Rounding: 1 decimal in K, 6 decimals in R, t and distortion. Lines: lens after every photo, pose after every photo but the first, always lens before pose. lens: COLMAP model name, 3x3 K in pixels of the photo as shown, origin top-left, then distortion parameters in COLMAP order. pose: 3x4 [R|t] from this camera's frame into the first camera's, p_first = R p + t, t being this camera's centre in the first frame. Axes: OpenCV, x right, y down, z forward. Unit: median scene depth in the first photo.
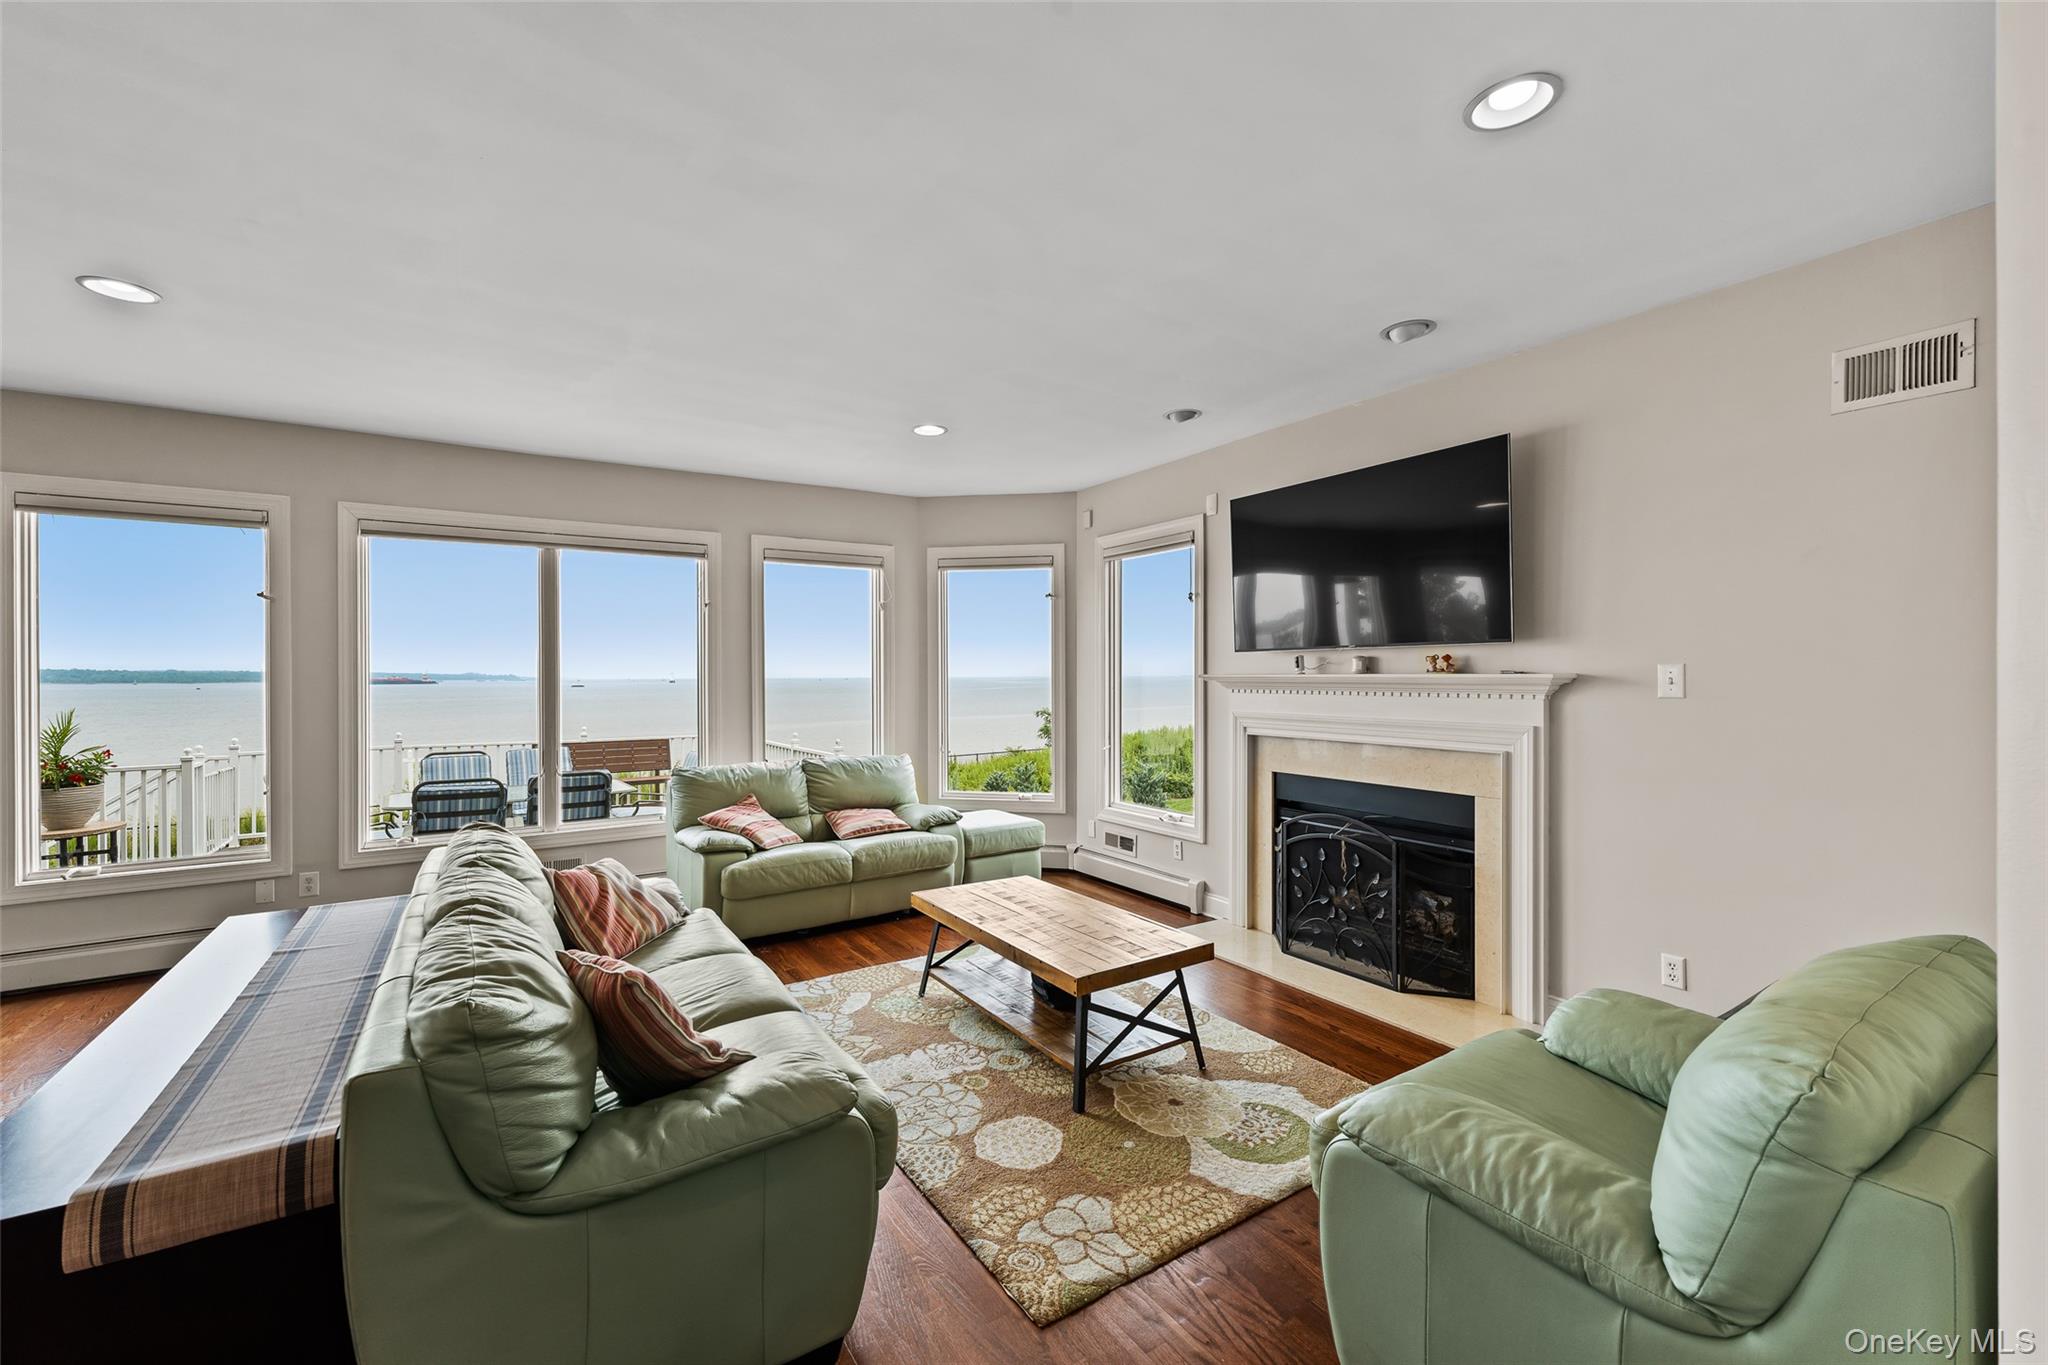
lens RADIAL K [[830.6, 0, 1021.5], [0, 830.6, 674.7], [0, 0, 1]] dist [-0.000037, 0.000068]
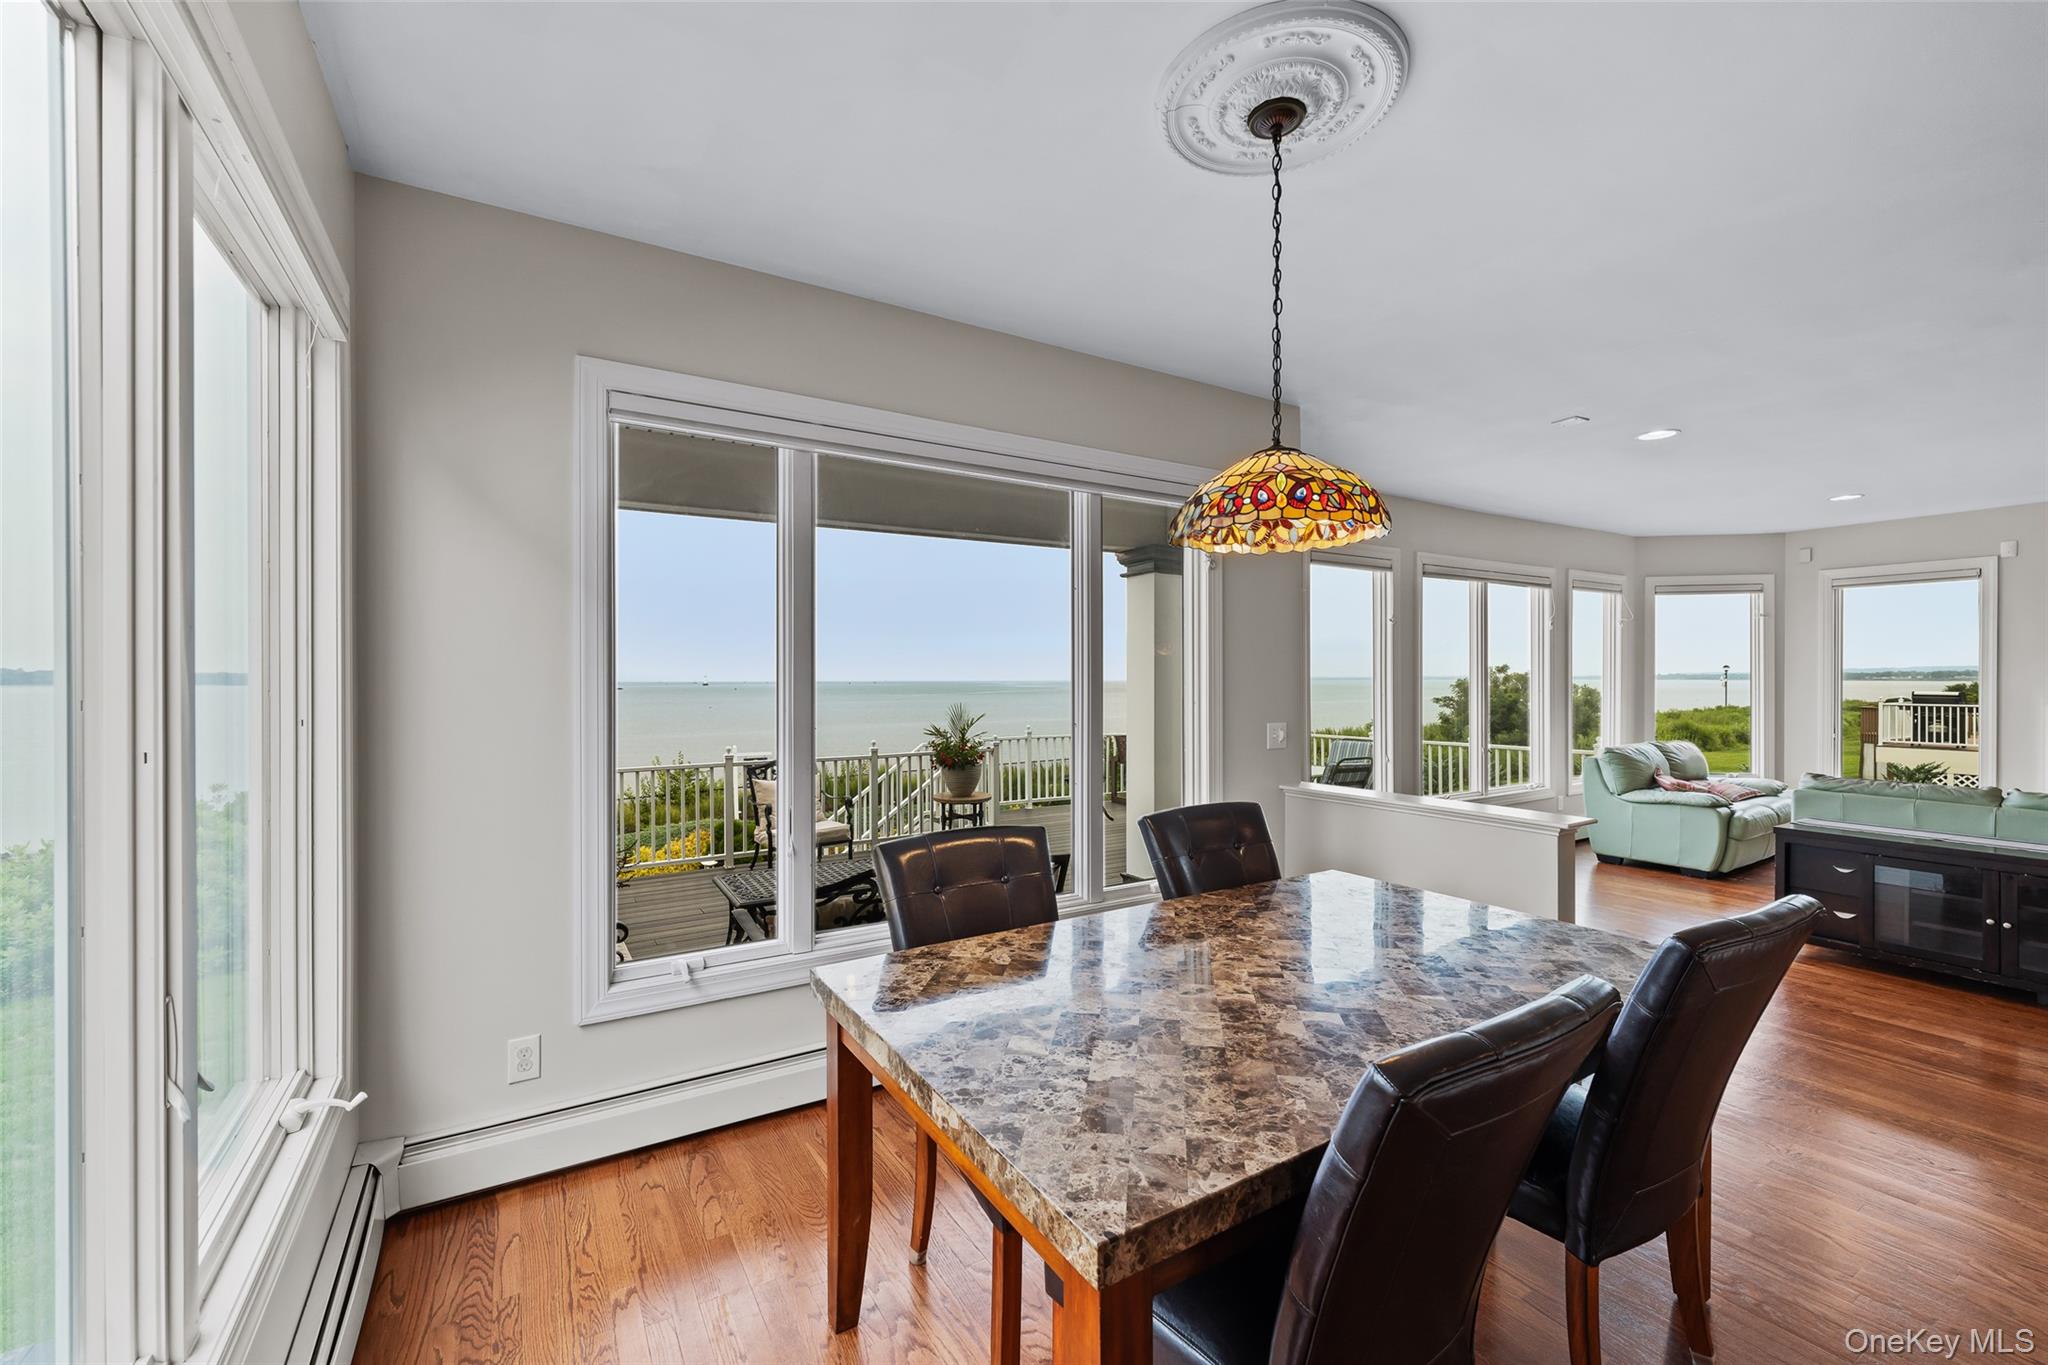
lens RADIAL K [[831.3, 0, 1024.0], [0, 831.3, 682.5], [0, 0, 1]] dist [0.001097, 0.000417]
pose [[0.999718, 0.002424, -0.023629, -1.413881], [-0.002313, 0.999986, 0.004718, 0.003951], [0.023640, -0.004662, 0.999710, -0.388971]]
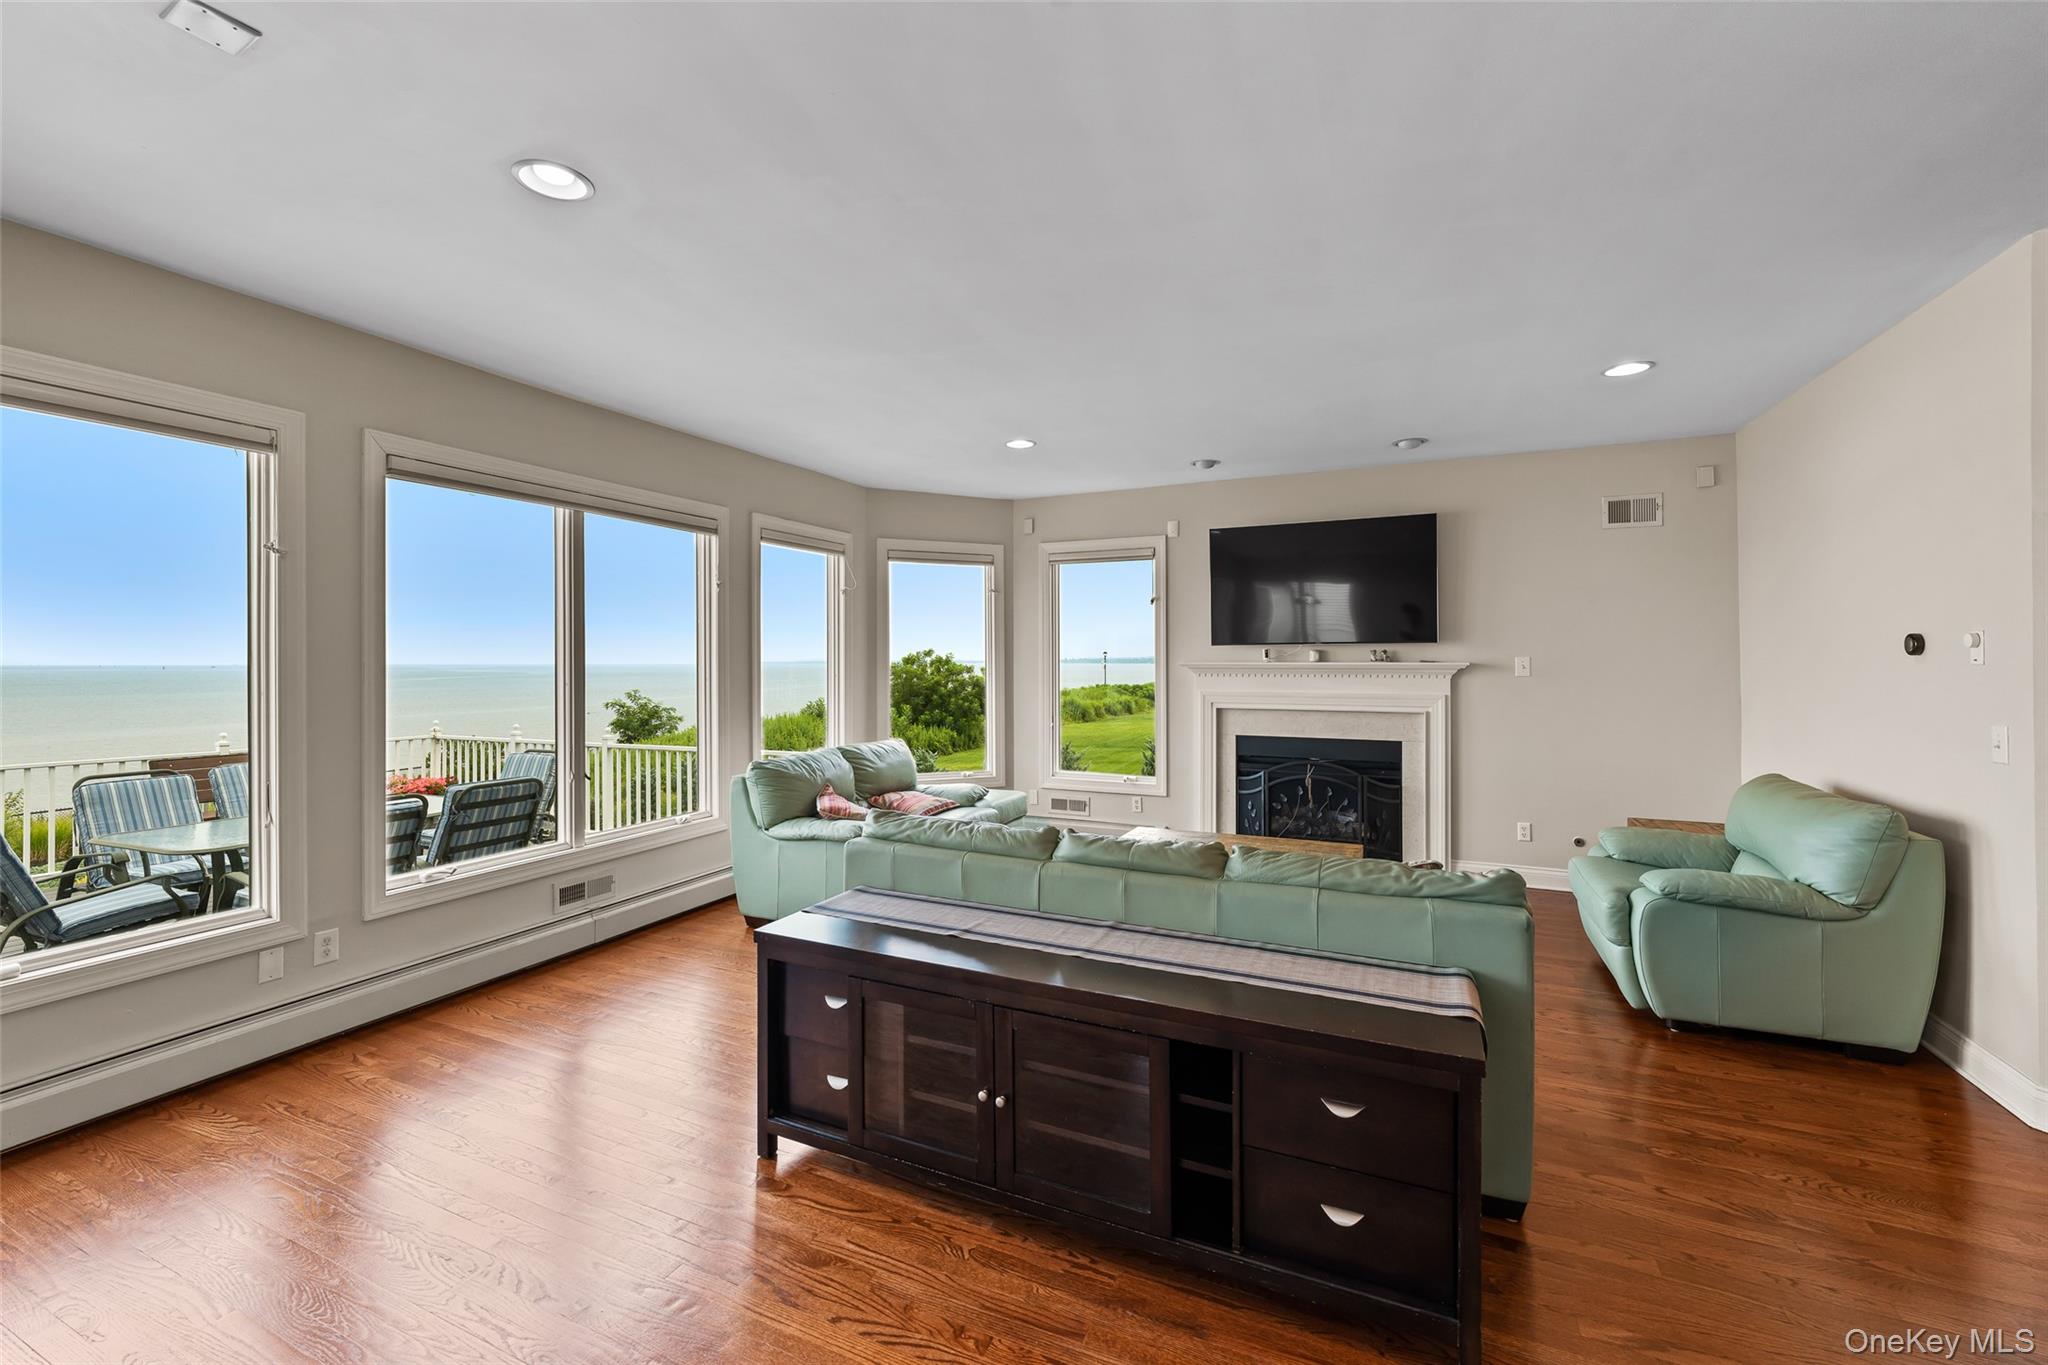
lens RADIAL K [[834.3, 0, 1020.4], [0, 834.3, 659.0], [0, 0, 1]] dist [0.000158, -0.000012]
pose [[0.844025, 0.004732, 0.536283, -0.711975], [-0.002391, 0.999984, -0.005060, 0.001653], [-0.536298, 0.002988, 0.844023, 0.051452]]
